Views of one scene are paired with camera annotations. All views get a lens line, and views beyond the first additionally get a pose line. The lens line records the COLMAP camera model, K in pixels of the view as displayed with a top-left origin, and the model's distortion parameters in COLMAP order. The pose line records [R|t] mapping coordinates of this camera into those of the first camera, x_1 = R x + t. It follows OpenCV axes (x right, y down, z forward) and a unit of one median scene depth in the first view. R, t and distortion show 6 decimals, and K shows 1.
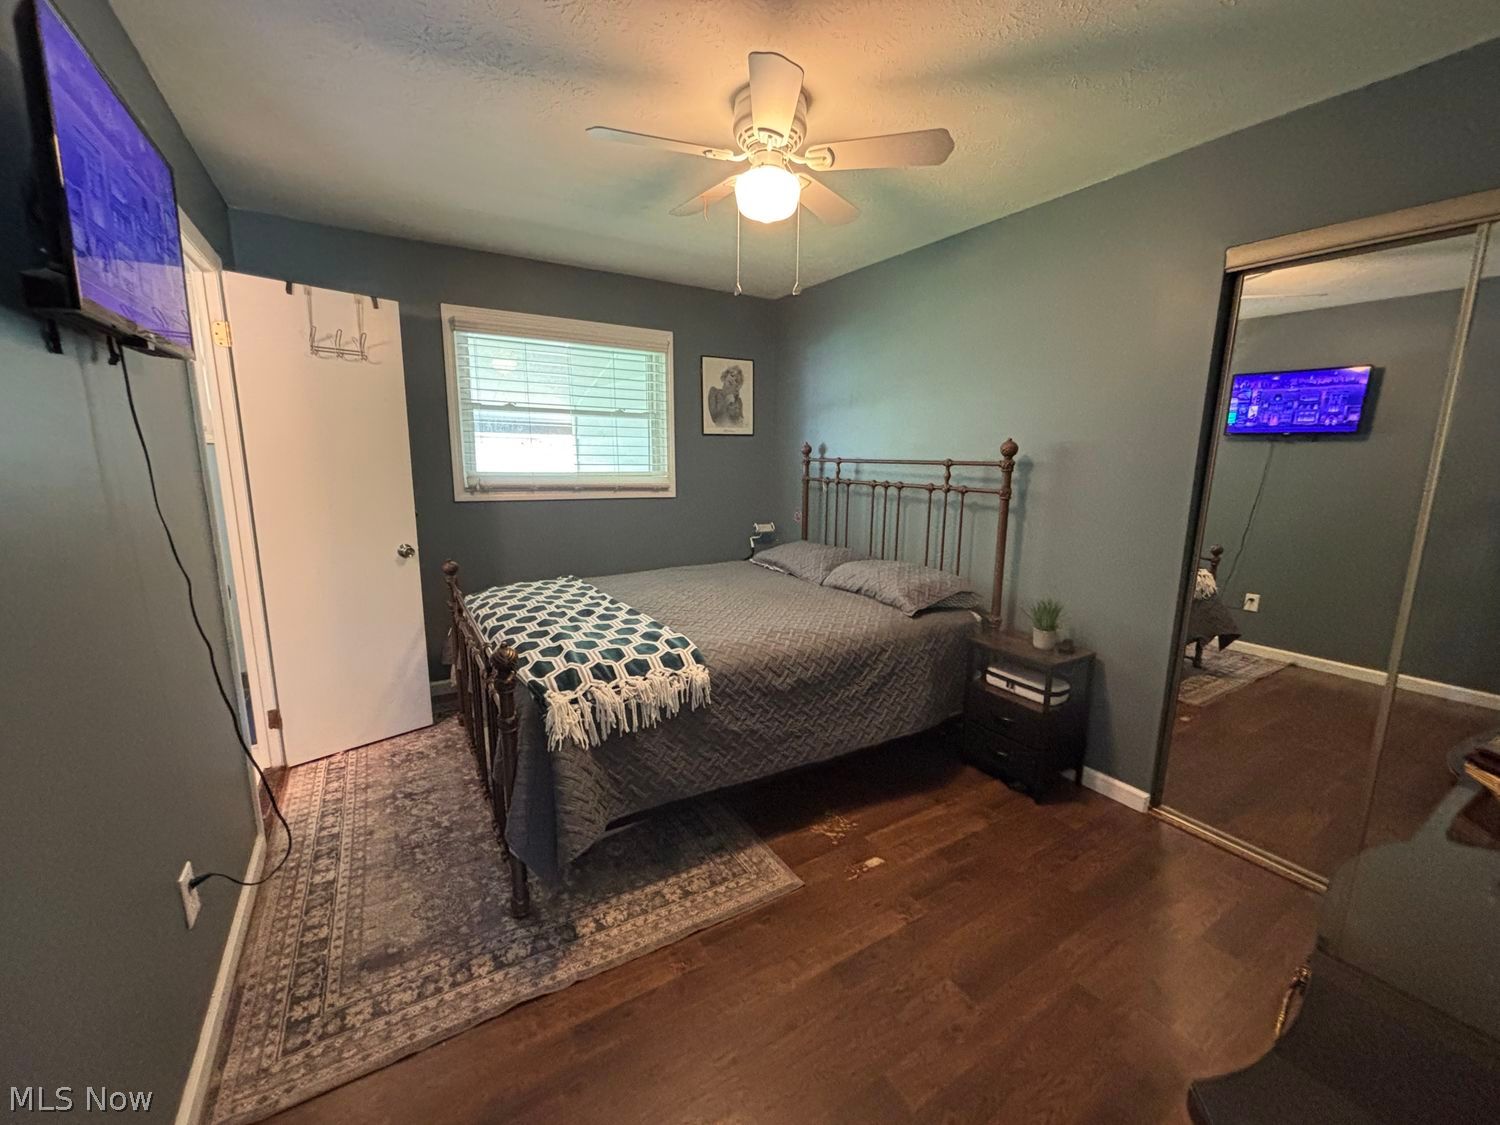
lens RADIAL K [[605.6, 0, 753.8], [0, 605.6, 556.4], [0, 0, 1]] dist [-0.012102, -0.000524]
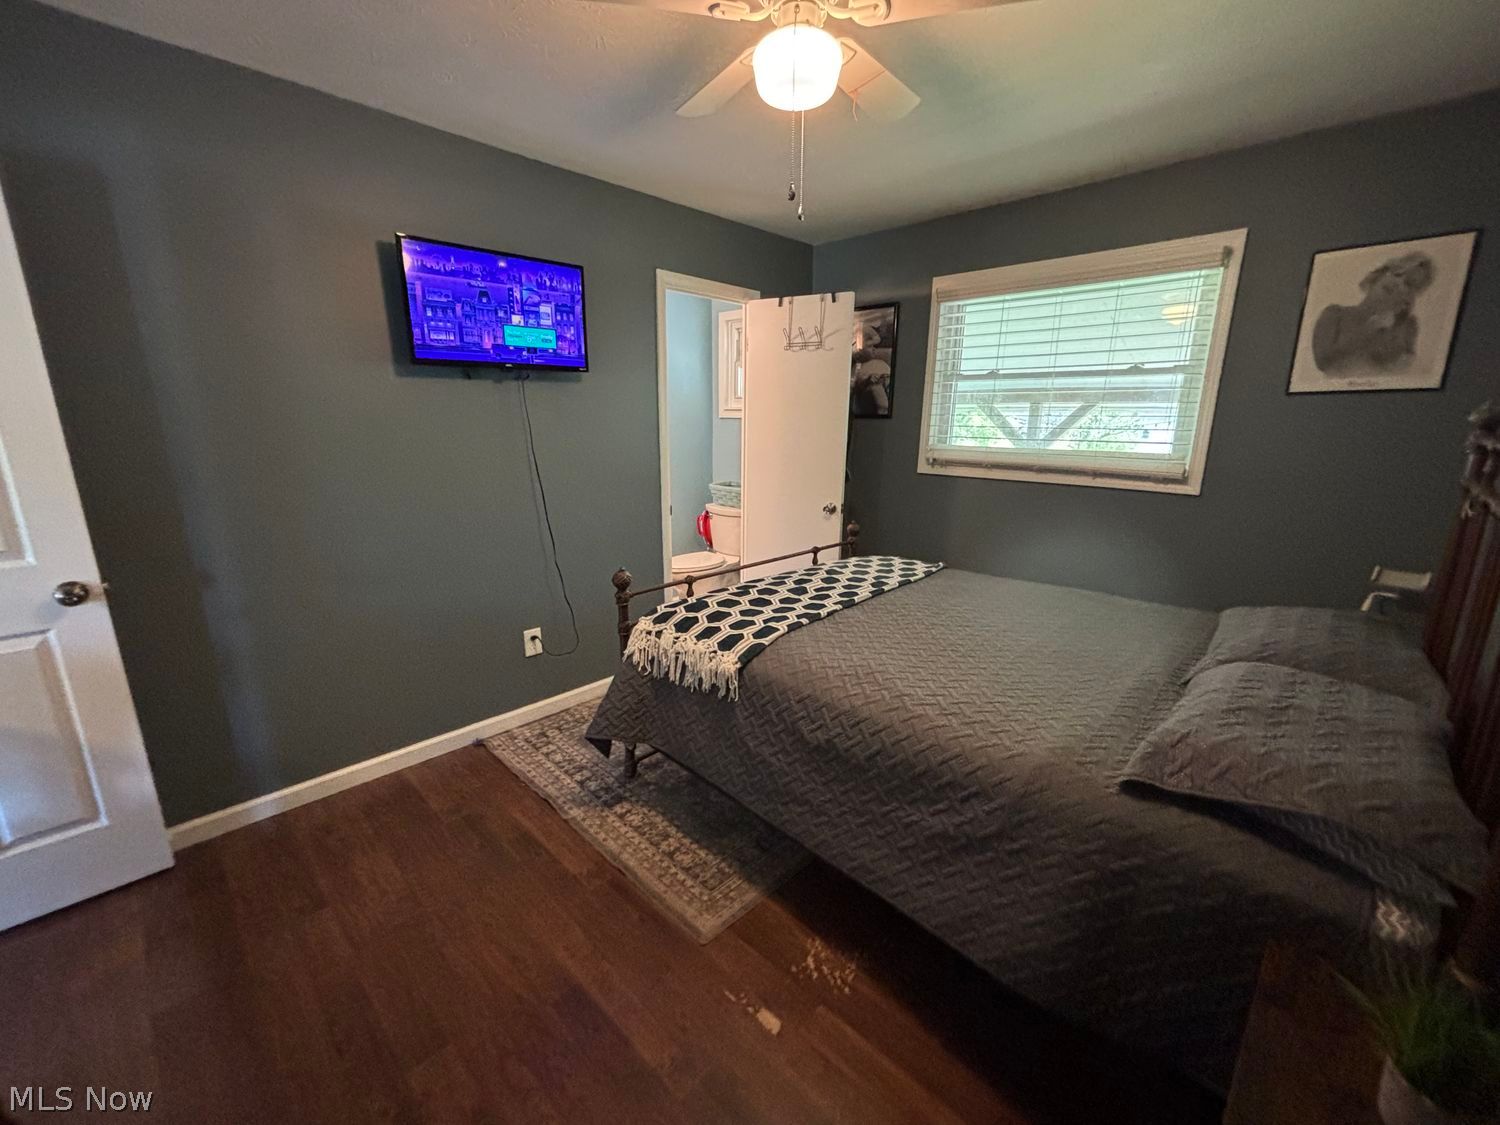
lens RADIAL K [[605.6, 0, 753.3], [0, 605.6, 566.6], [0, 0, 1]] dist [-0.012102, -0.000524]
pose [[0.238073, 0.217010, -0.946693, 0.579031], [-0.164638, 0.969630, 0.180864, -0.094498], [0.957192, 0.112803, 0.266571, 0.585666]]
